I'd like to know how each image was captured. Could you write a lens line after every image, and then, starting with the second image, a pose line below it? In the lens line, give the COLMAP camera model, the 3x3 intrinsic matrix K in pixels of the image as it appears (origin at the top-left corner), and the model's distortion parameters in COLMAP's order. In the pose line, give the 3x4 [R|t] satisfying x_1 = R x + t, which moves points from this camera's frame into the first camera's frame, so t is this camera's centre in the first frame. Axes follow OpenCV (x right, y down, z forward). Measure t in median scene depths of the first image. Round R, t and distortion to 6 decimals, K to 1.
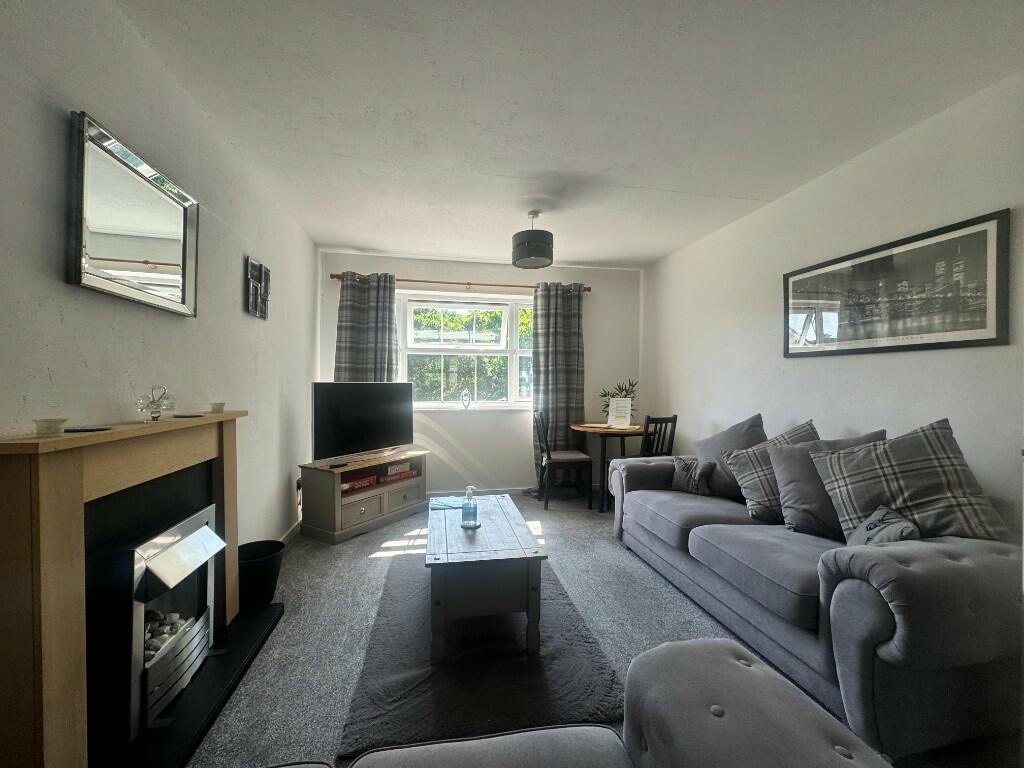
lens RADIAL K [[406.2, 0, 511.3], [0, 406.2, 384.5], [0, 0, 1]] dist [-0.001241, 0.000153]
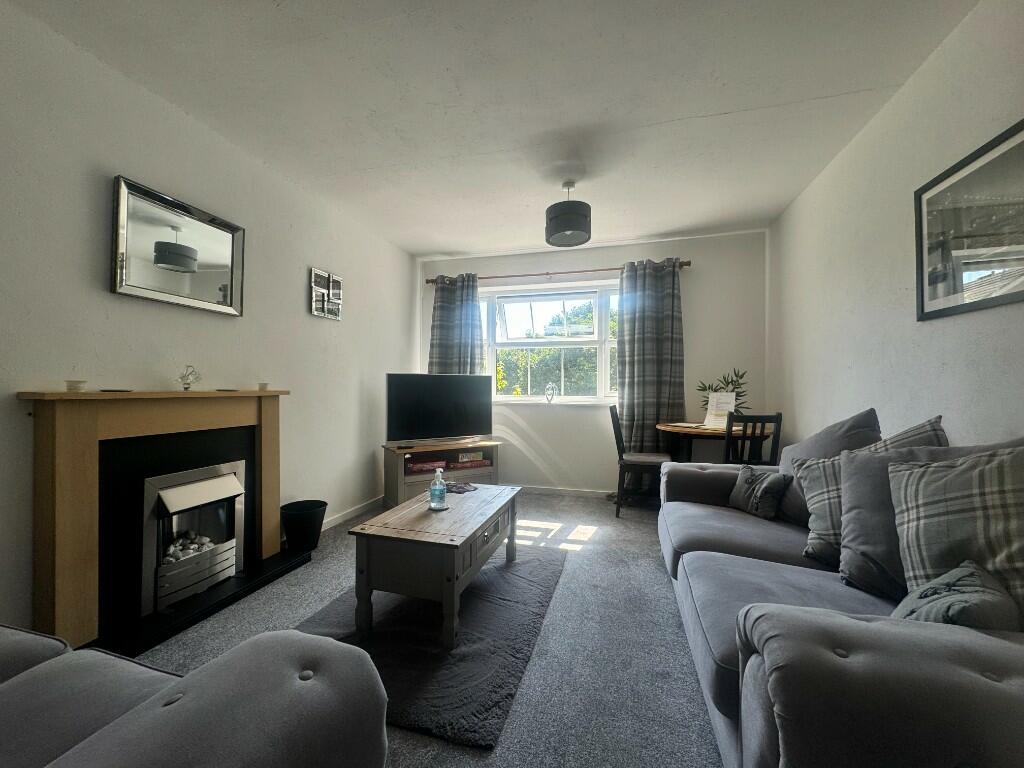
lens RADIAL K [[406.2, 0, 511.3], [0, 406.2, 384.5], [0, 0, 1]] dist [-0.001241, 0.000153]
pose [[0.894943, -0.001453, -0.446178, 0.337979], [-0.003786, 0.999934, -0.010851, 0.037489], [0.446164, 0.011400, 0.894878, 0.126825]]
